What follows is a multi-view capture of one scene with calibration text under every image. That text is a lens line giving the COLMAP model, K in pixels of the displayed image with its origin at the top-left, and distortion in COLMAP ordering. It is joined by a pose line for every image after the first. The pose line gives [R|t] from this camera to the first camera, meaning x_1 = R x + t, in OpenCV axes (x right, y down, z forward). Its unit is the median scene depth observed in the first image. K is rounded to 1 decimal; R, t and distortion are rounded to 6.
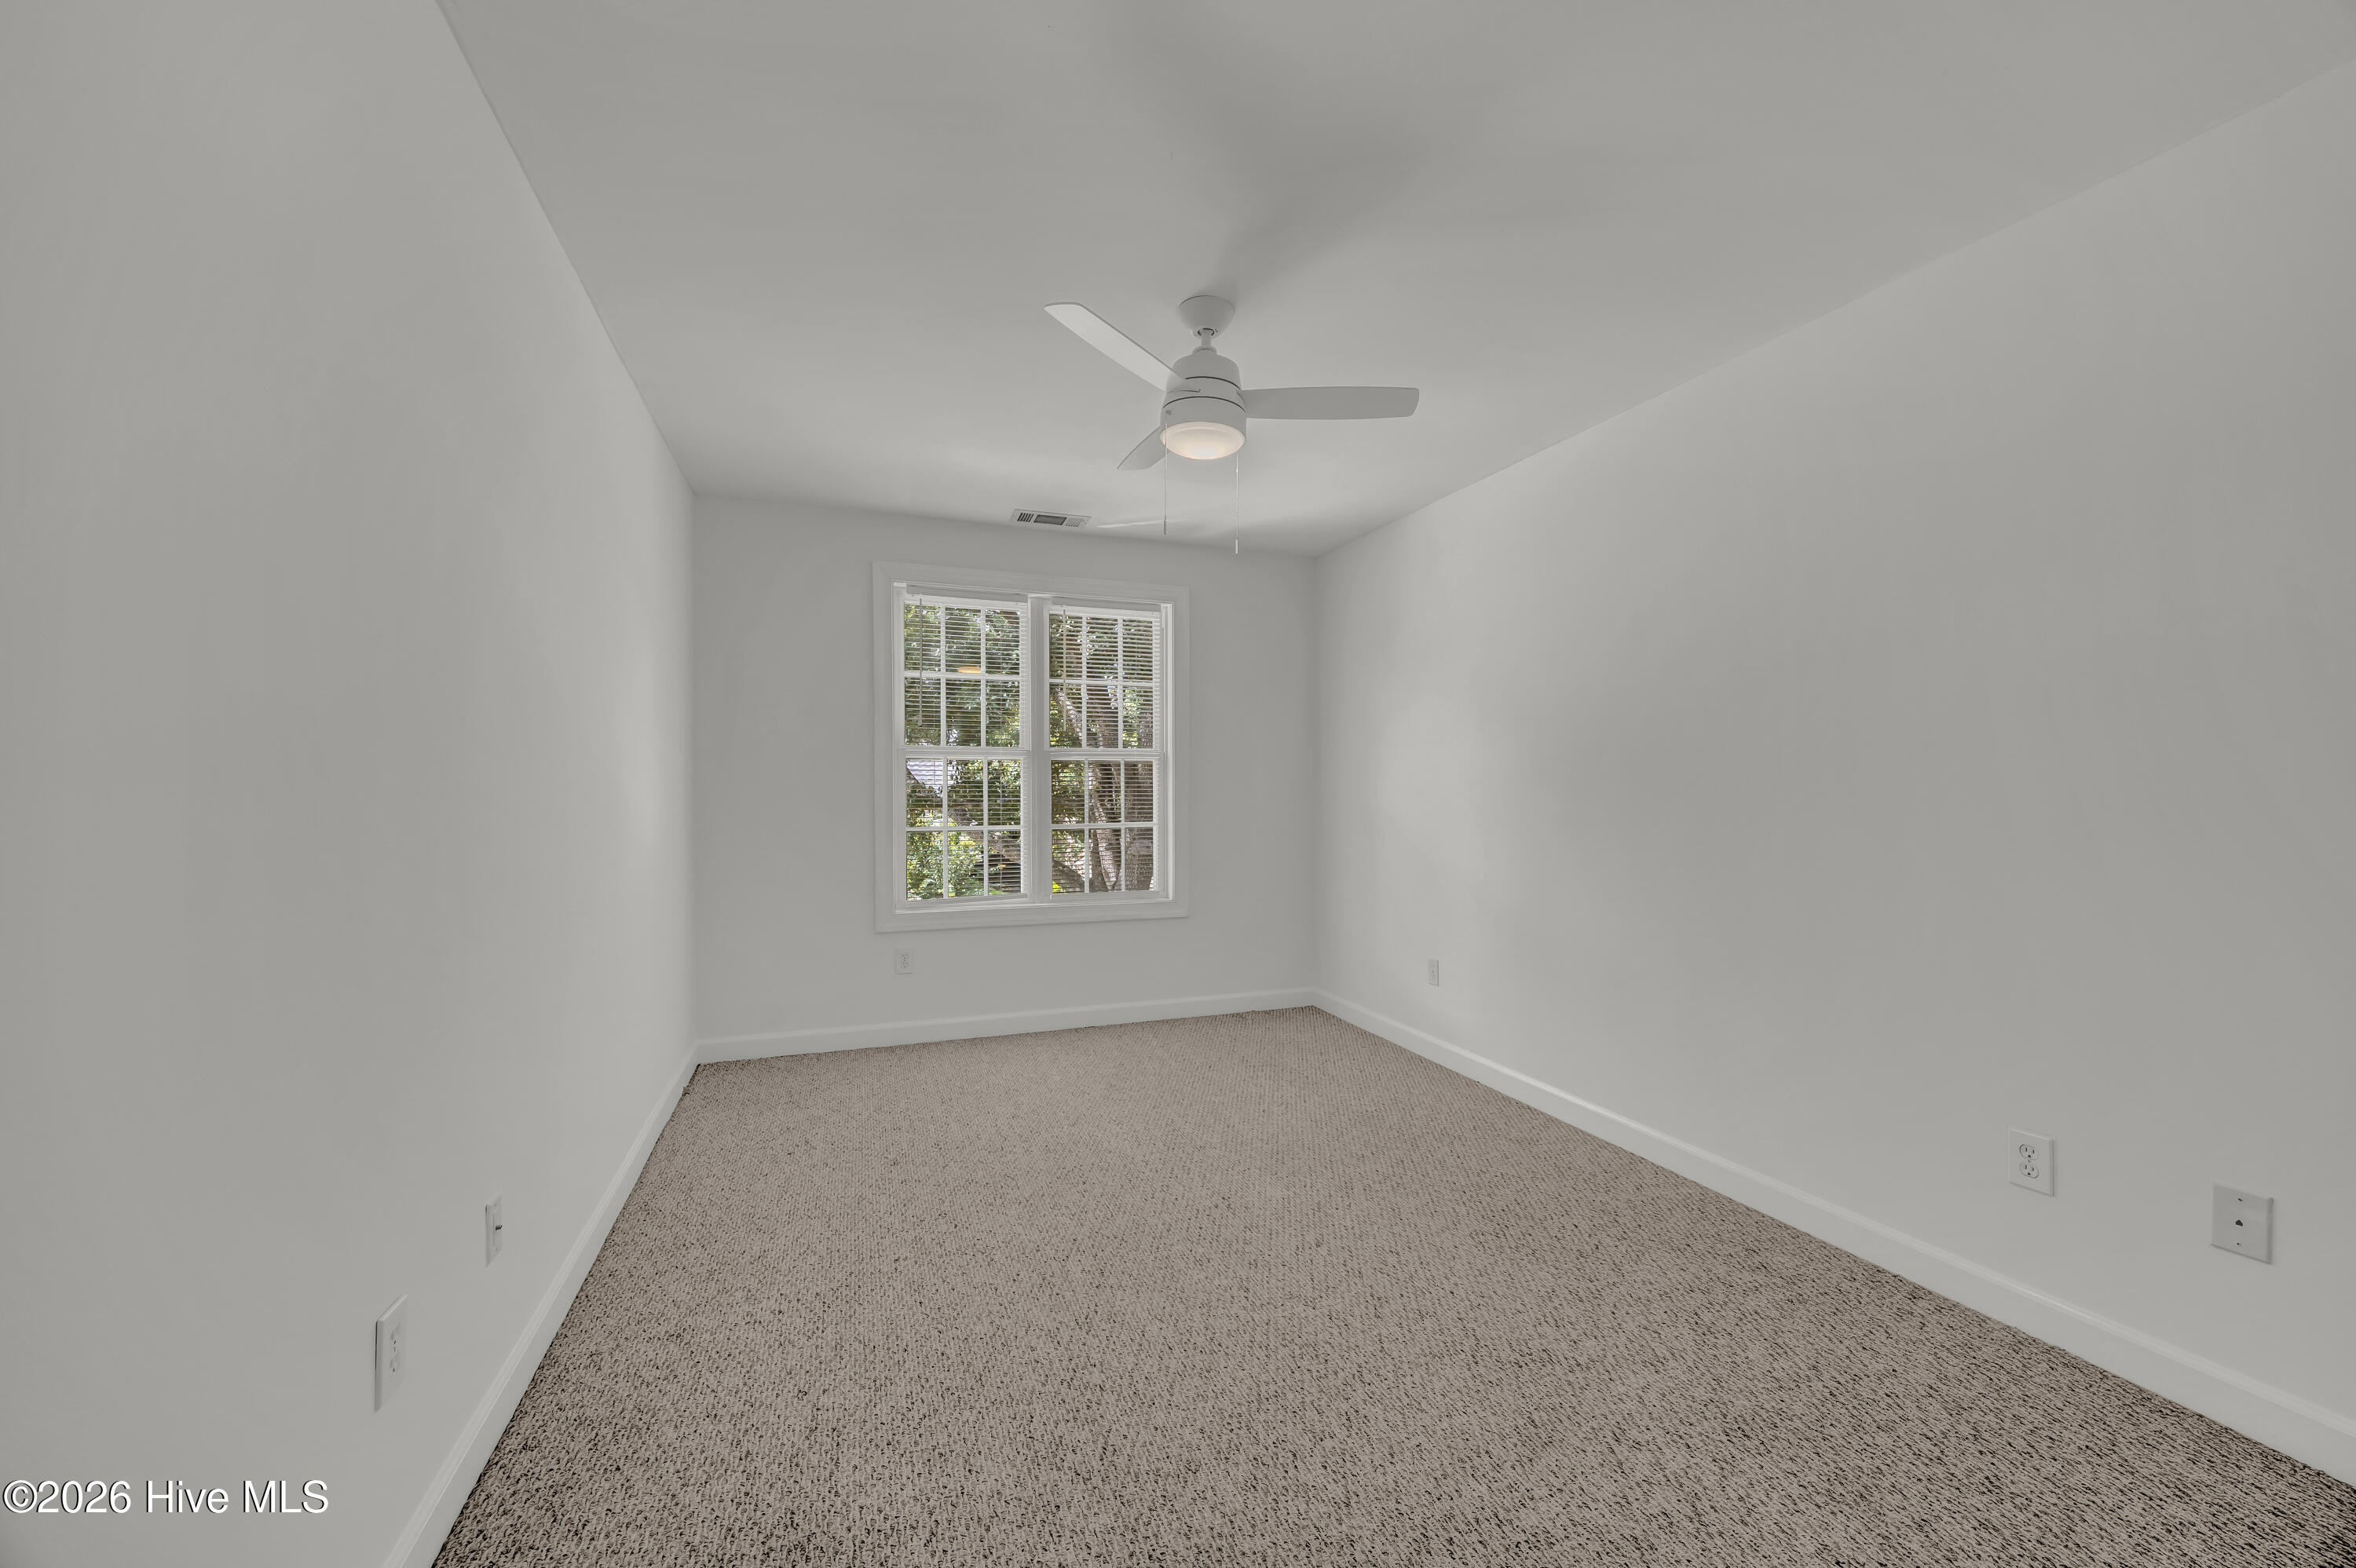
lens RADIAL K [[911.8, 0, 1186.7], [0, 911.8, 777.4], [0, 0, 1]] dist [-0.003152, -0.000167]
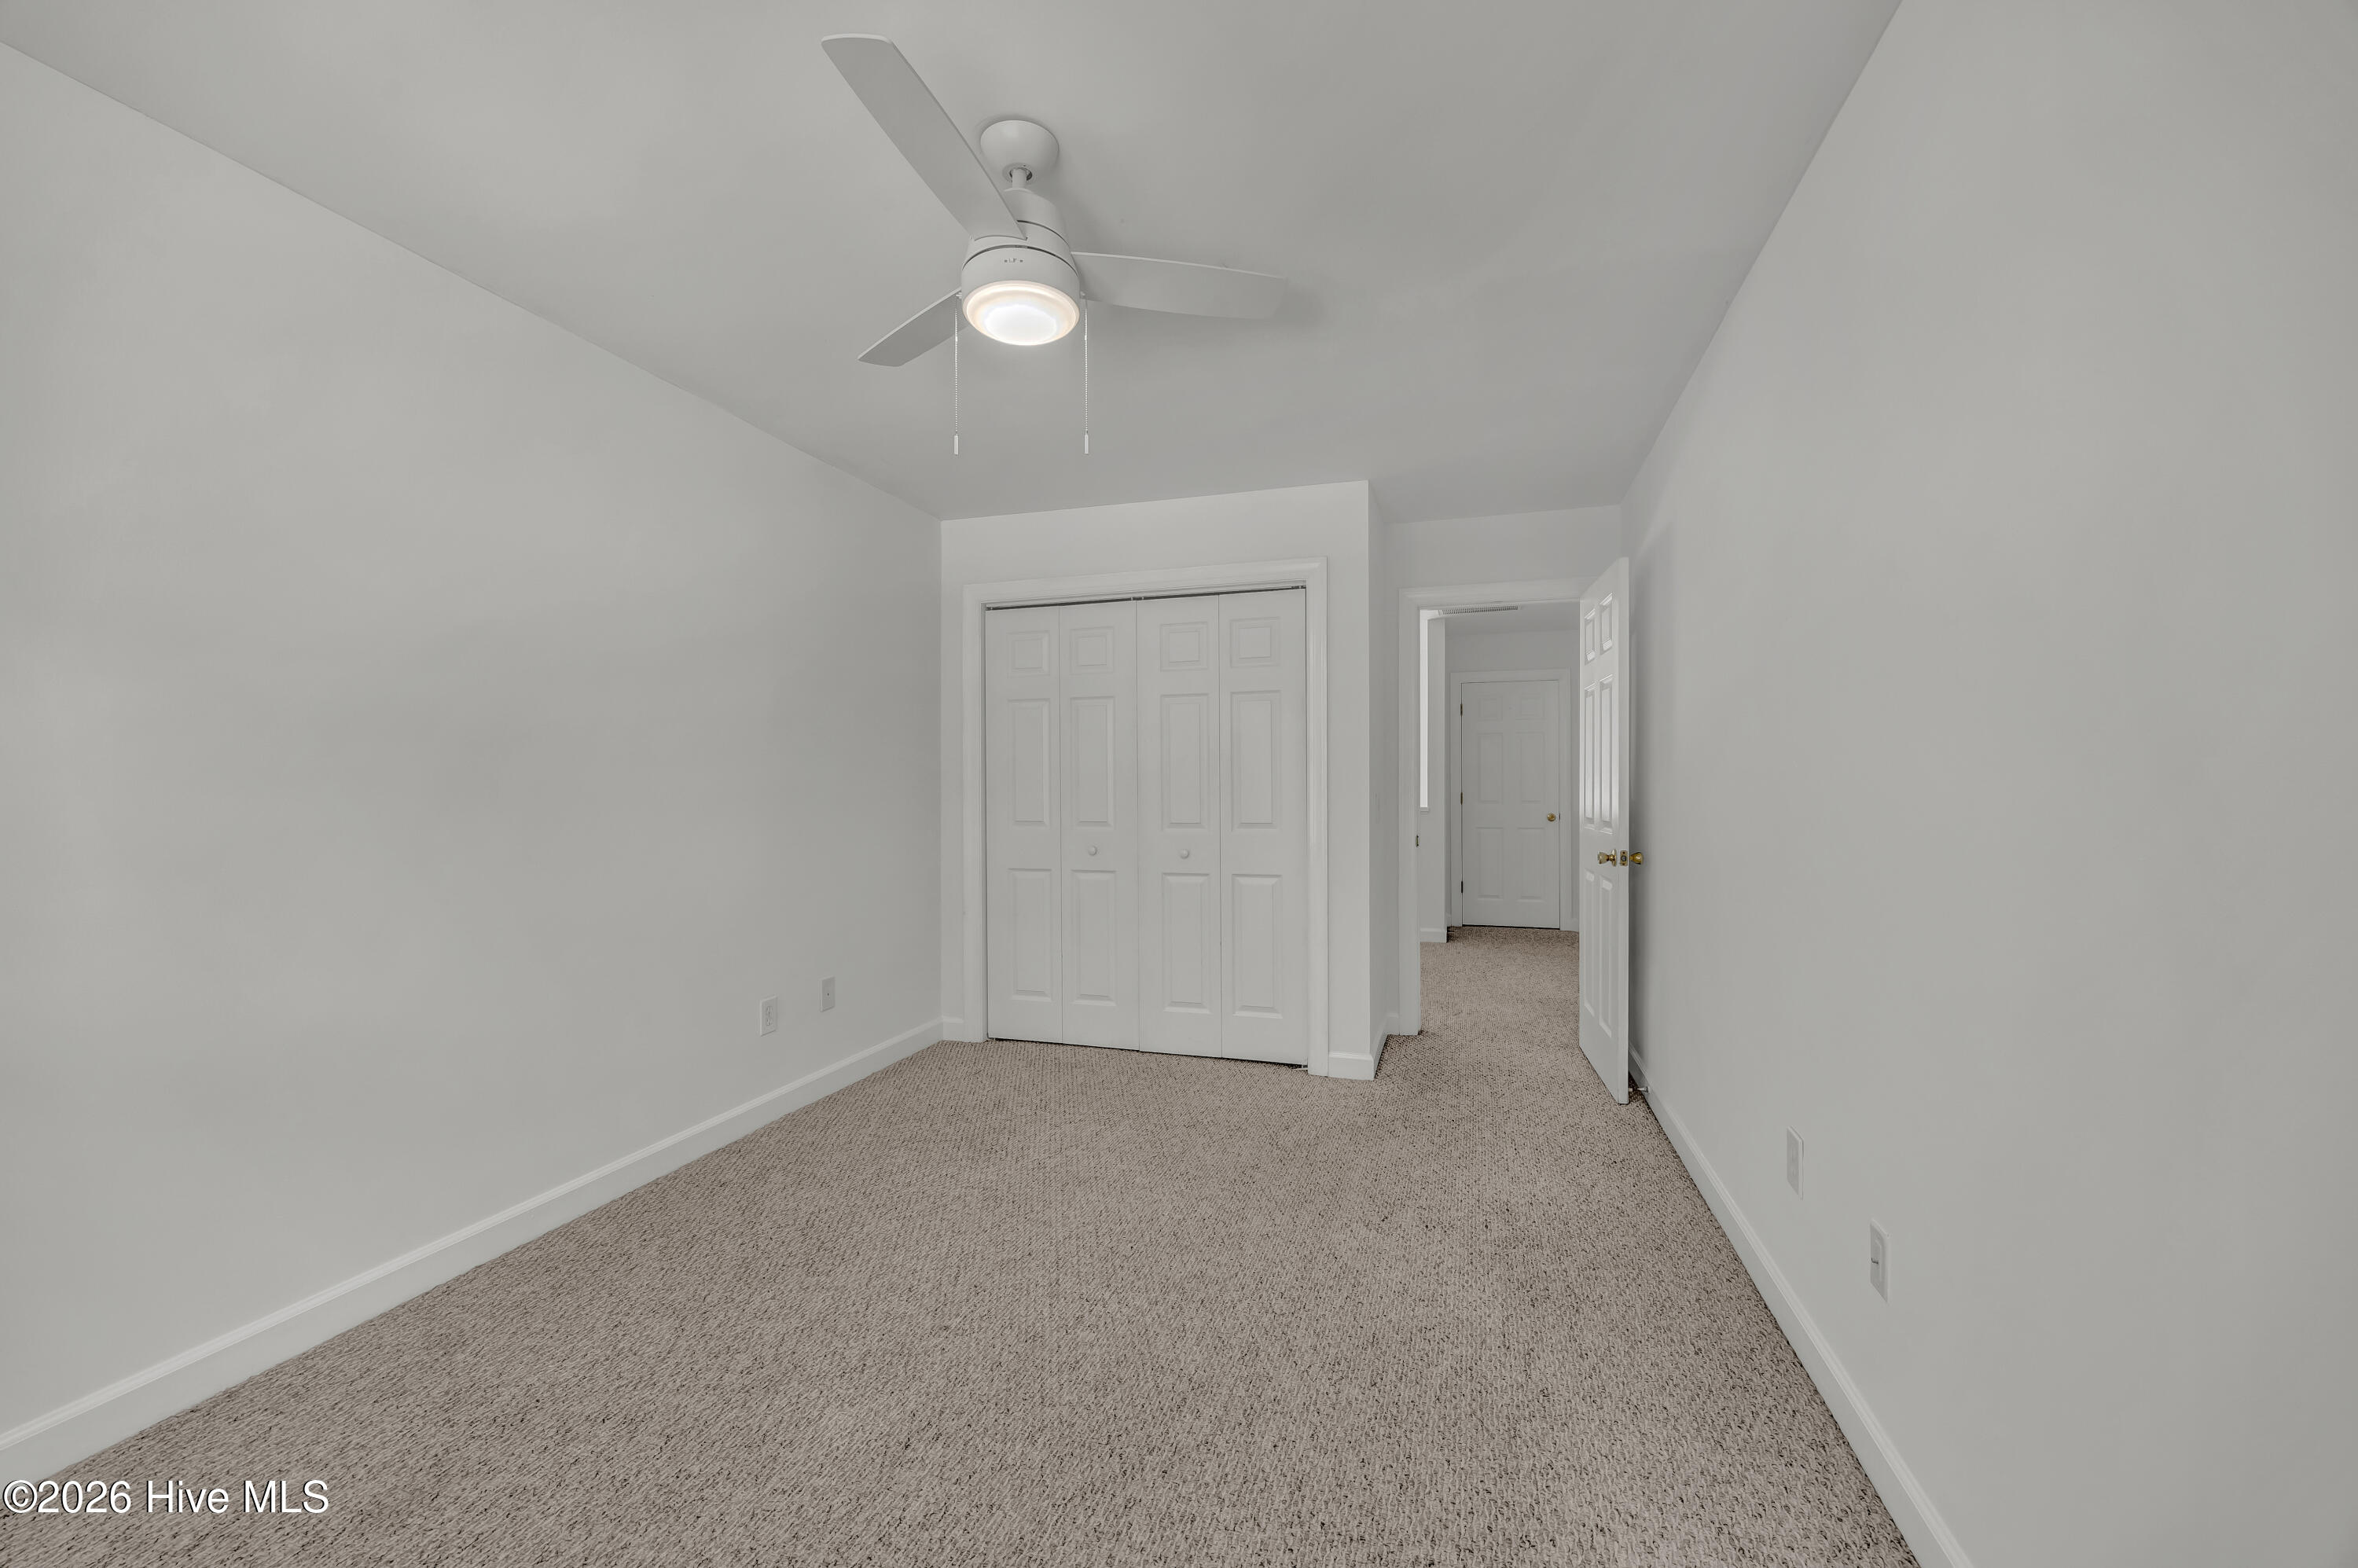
lens RADIAL K [[912.6, 0, 1187.7], [0, 912.6, 777.4], [0, 0, 1]] dist [-0.003152, -0.000167]
pose [[-0.795578, 0.006793, 0.605812, -0.531383], [-0.005200, 0.999824, -0.018040, 0.019221], [-0.605828, -0.017502, -0.795403, 1.505651]]
